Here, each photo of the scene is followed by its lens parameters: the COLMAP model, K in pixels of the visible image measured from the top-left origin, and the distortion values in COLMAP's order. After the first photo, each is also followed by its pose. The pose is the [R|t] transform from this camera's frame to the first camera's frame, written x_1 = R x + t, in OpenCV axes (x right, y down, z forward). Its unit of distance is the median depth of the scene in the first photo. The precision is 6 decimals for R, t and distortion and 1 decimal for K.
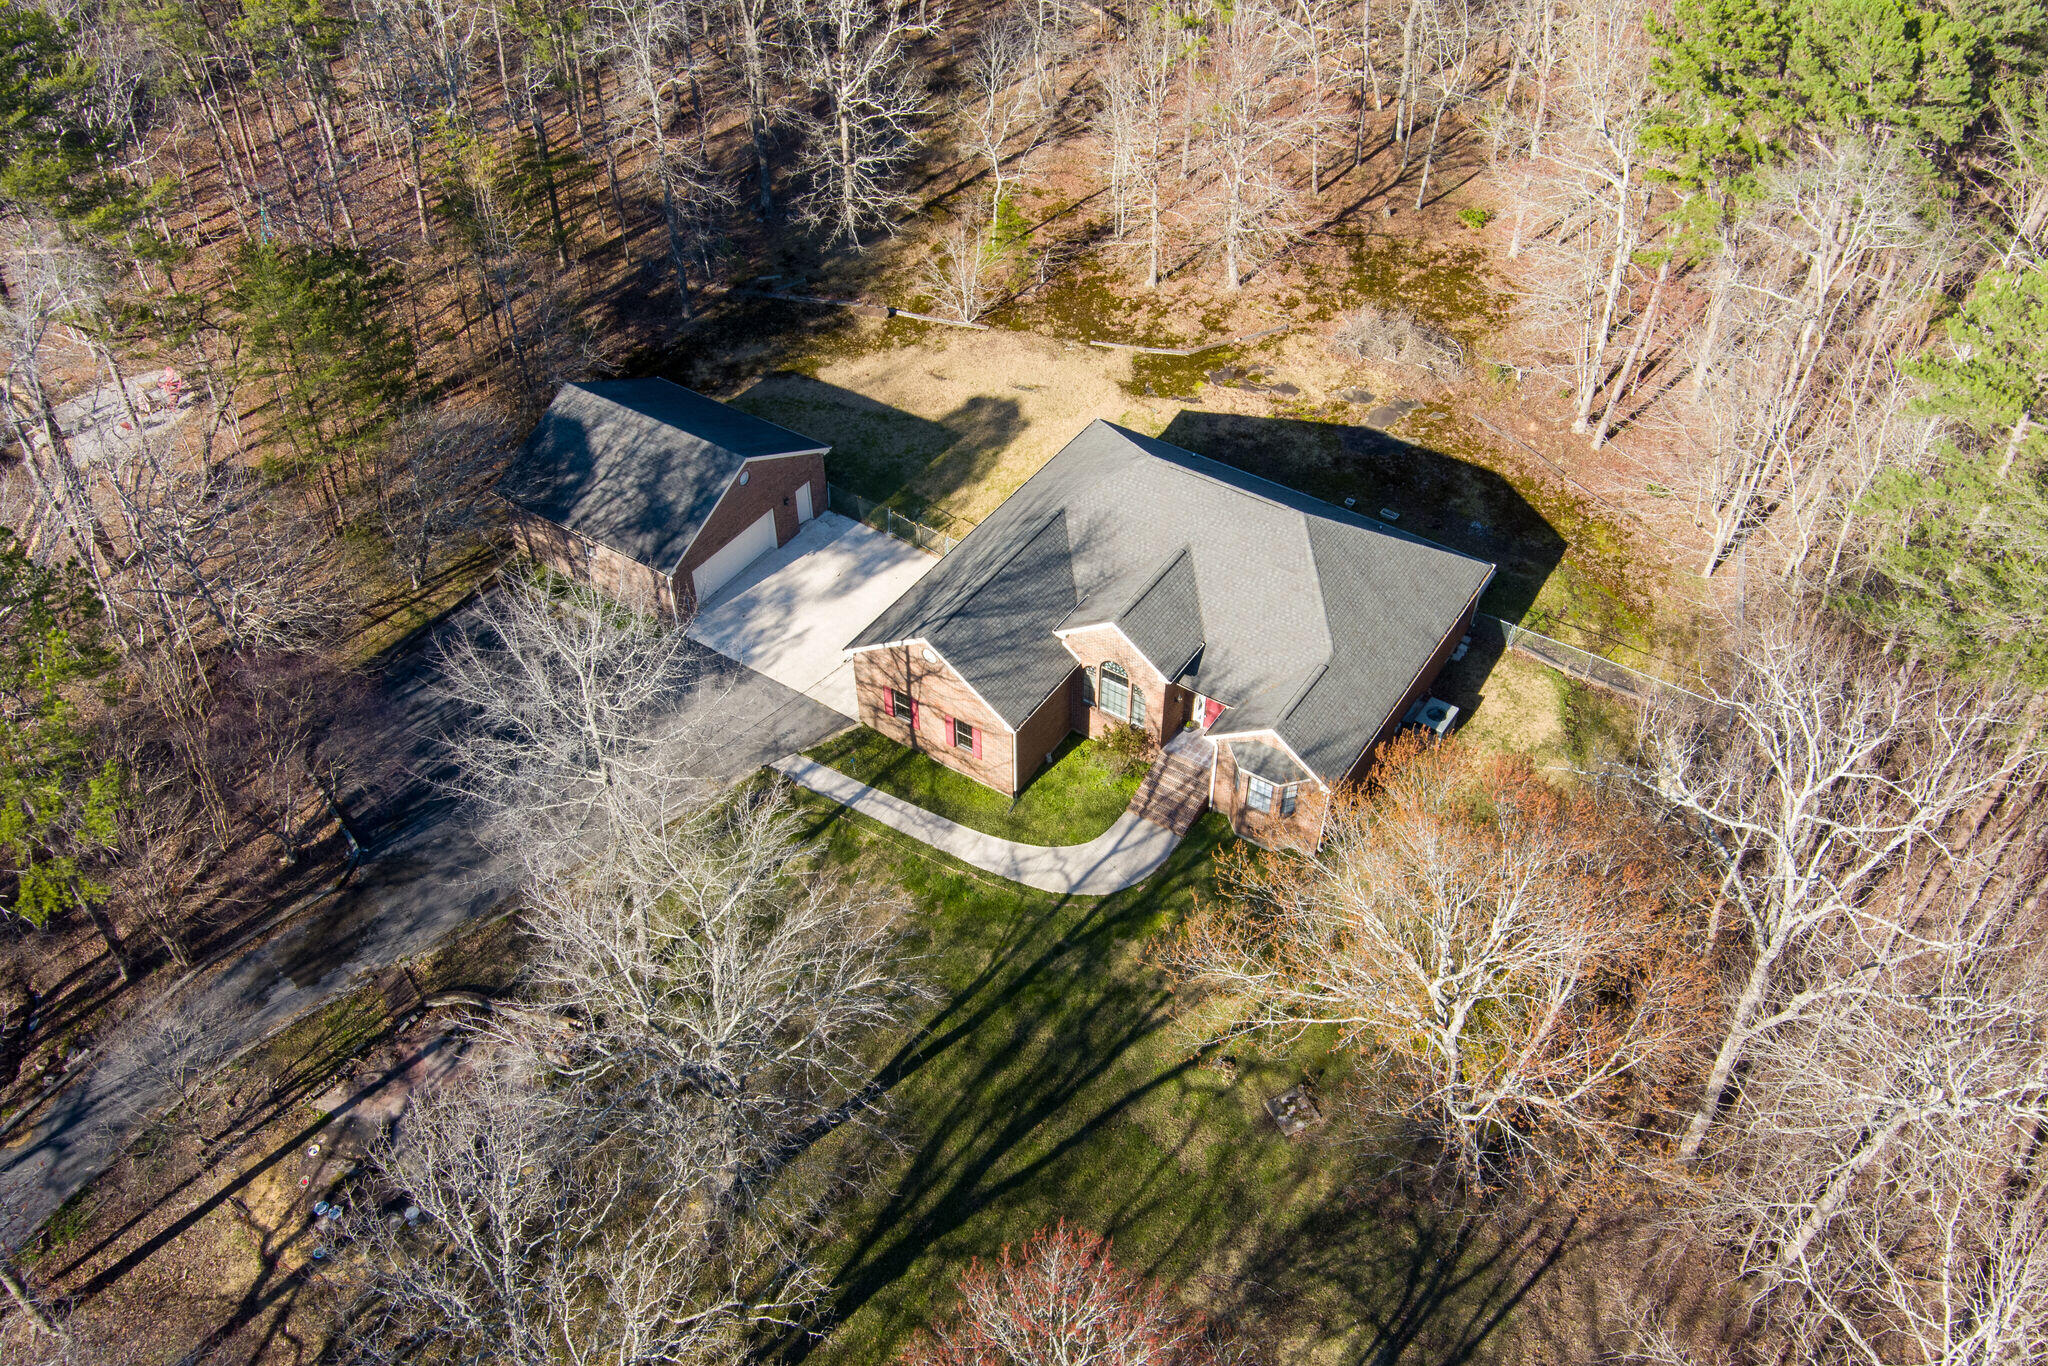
lens RADIAL K [[1653.4, 0, 1024.0], [0, 1653.4, 683.0], [0, 0, 1]] dist [-0.059276, -0.001194]
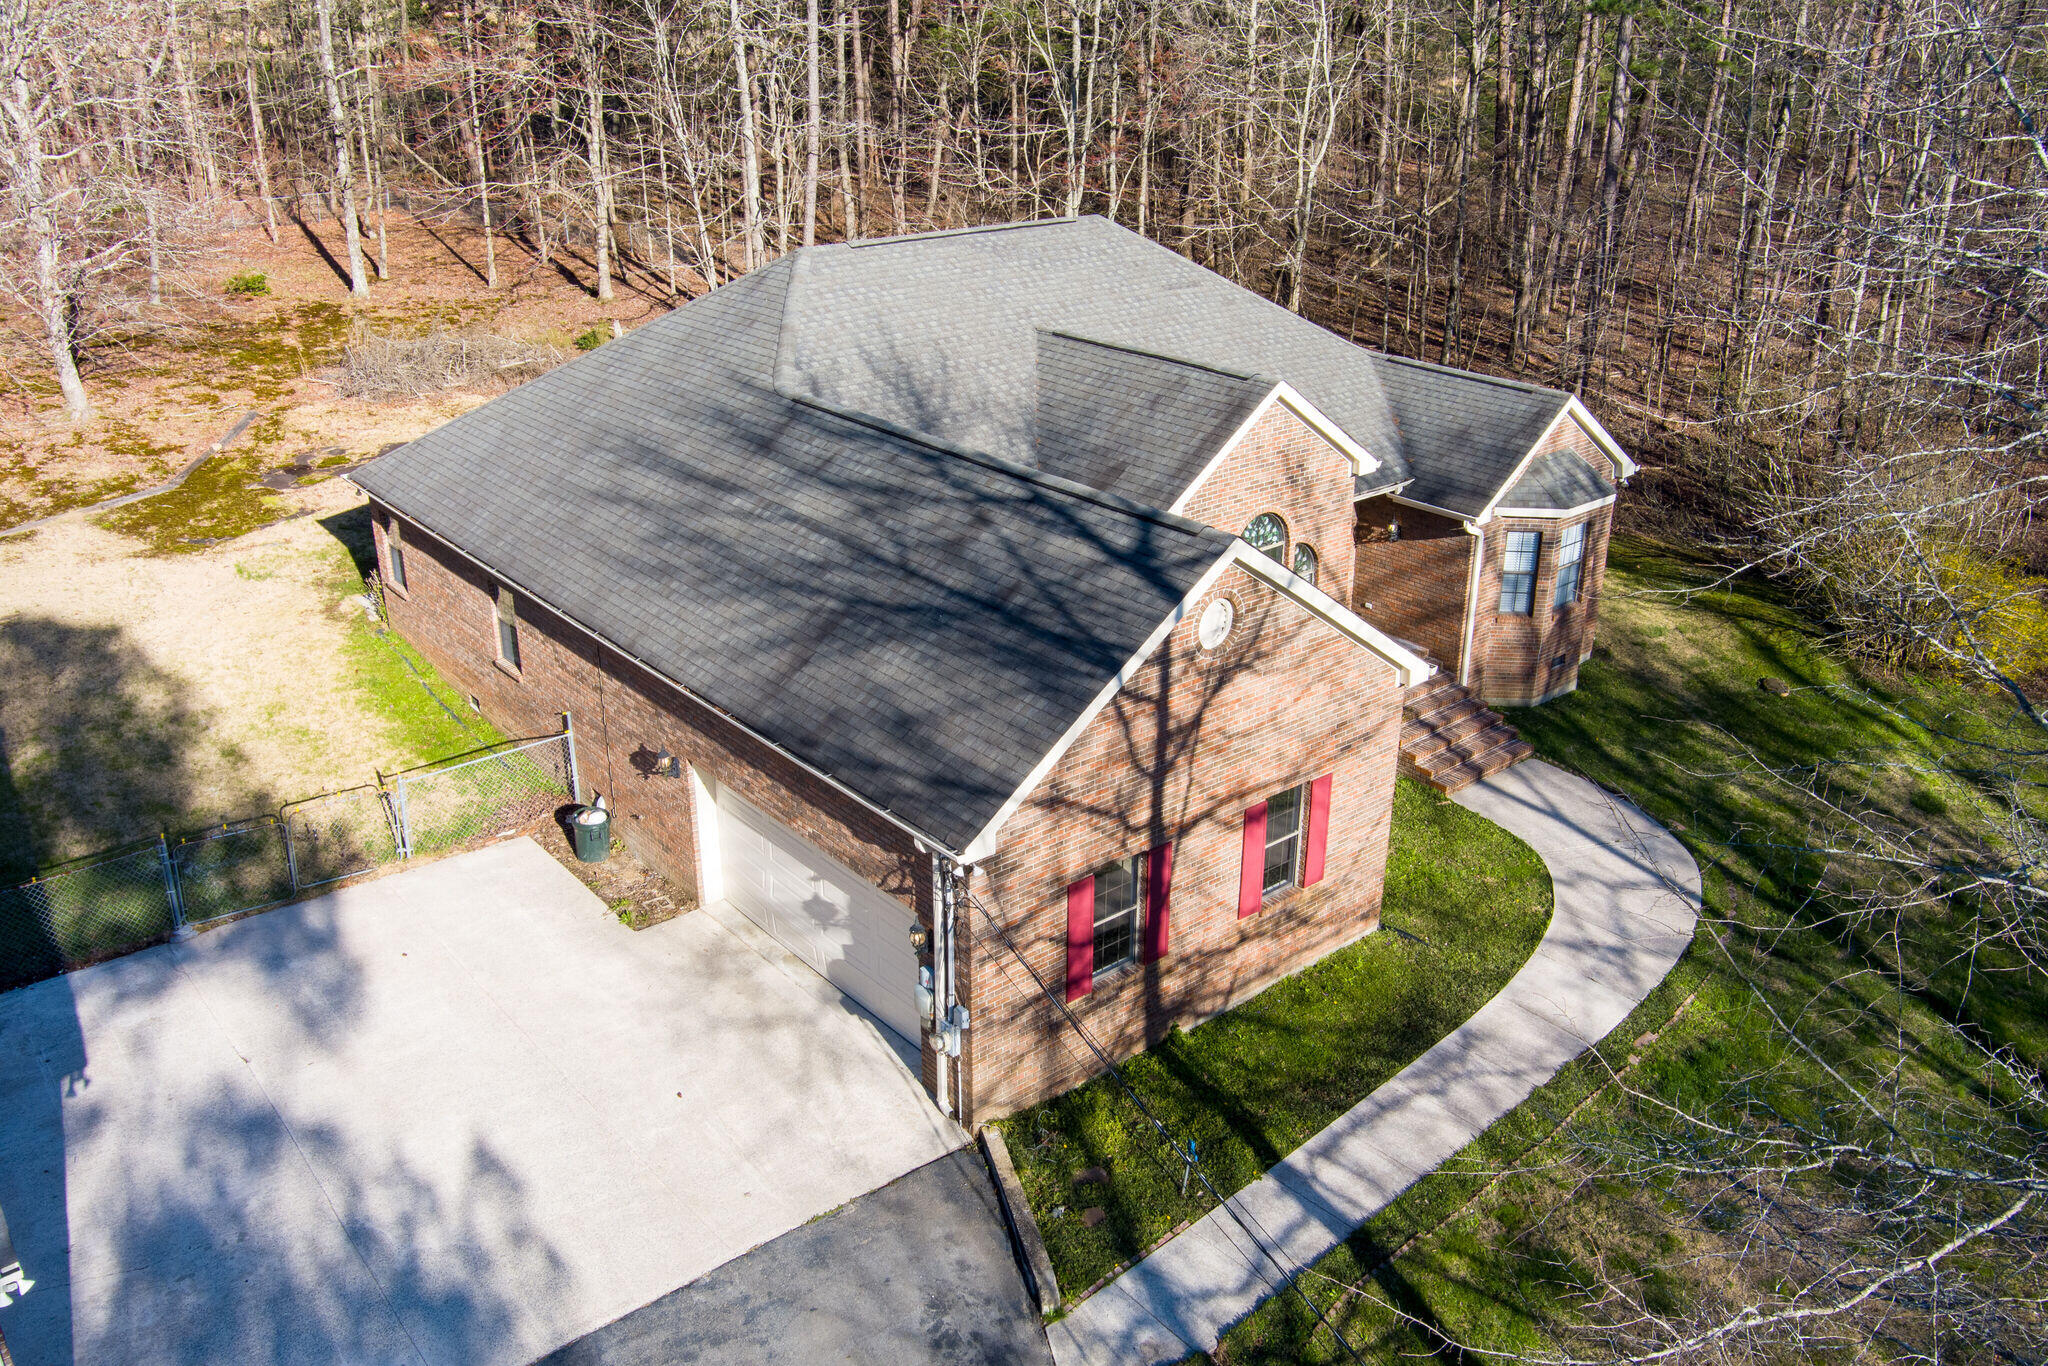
lens RADIAL K [[1653.4, 0, 1024.0], [0, 1653.4, 683.0], [0, 0, 1]] dist [-0.059276, -0.001194]
pose [[0.282468, -0.380679, 0.880509, -0.317521], [0.656847, 0.745707, 0.111682, -0.059649], [-0.699117, 0.546813, 0.460686, 0.825476]]
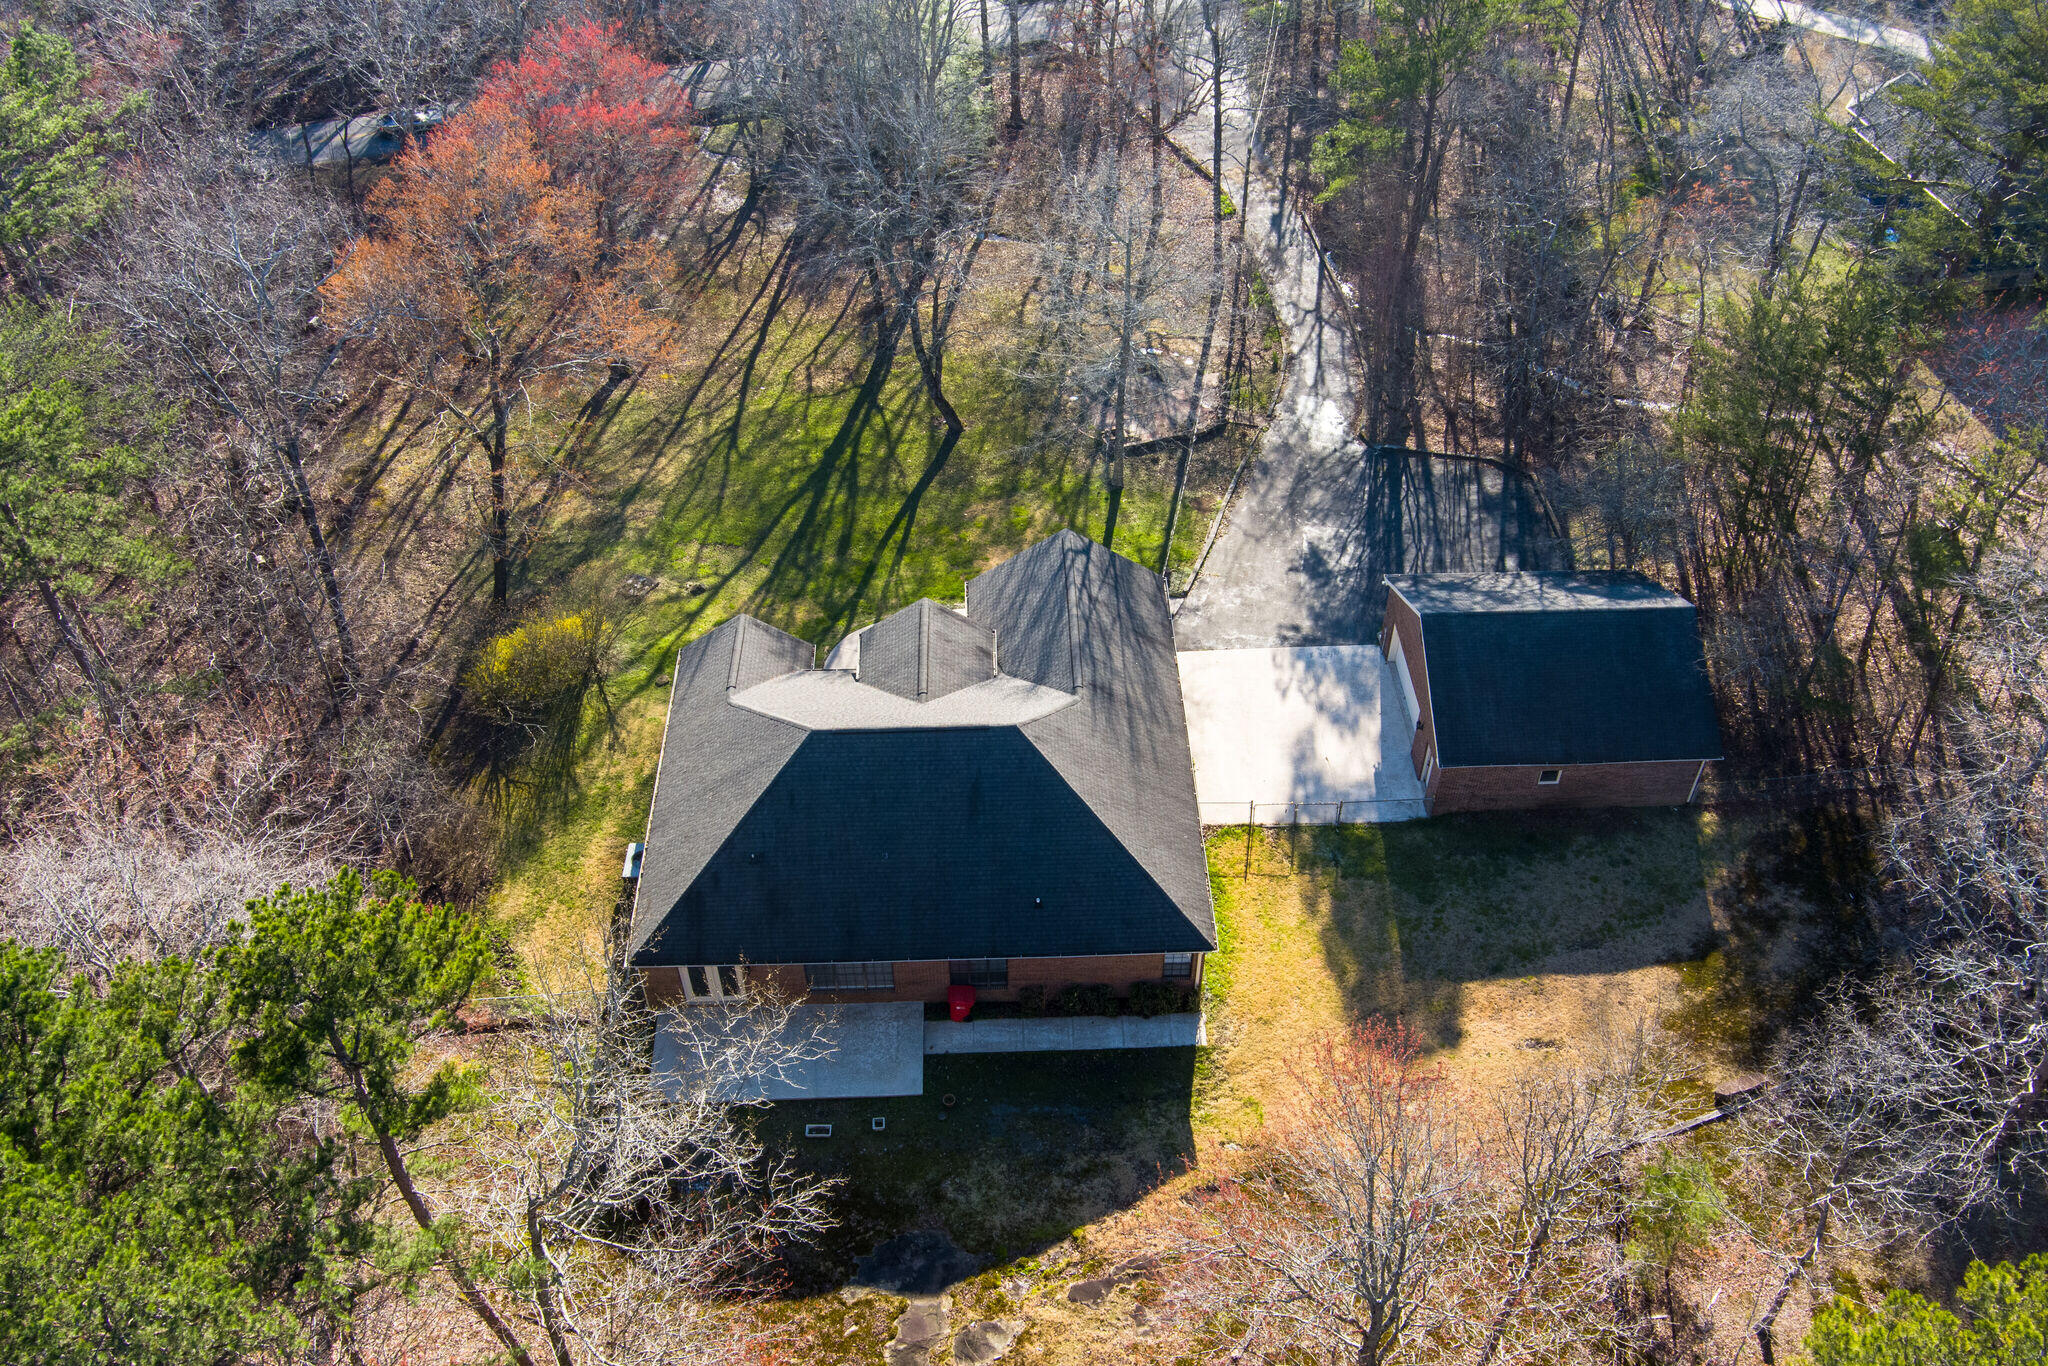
lens RADIAL K [[1653.4, 0, 1024.0], [0, 1653.4, 683.0], [0, 0, 1]] dist [-0.059276, -0.001194]
pose [[-0.815505, 0.407945, -0.410527, 0.403956], [-0.392156, 0.132173, 0.910354, -0.895049], [0.425635, 0.903389, 0.052191, 0.931446]]
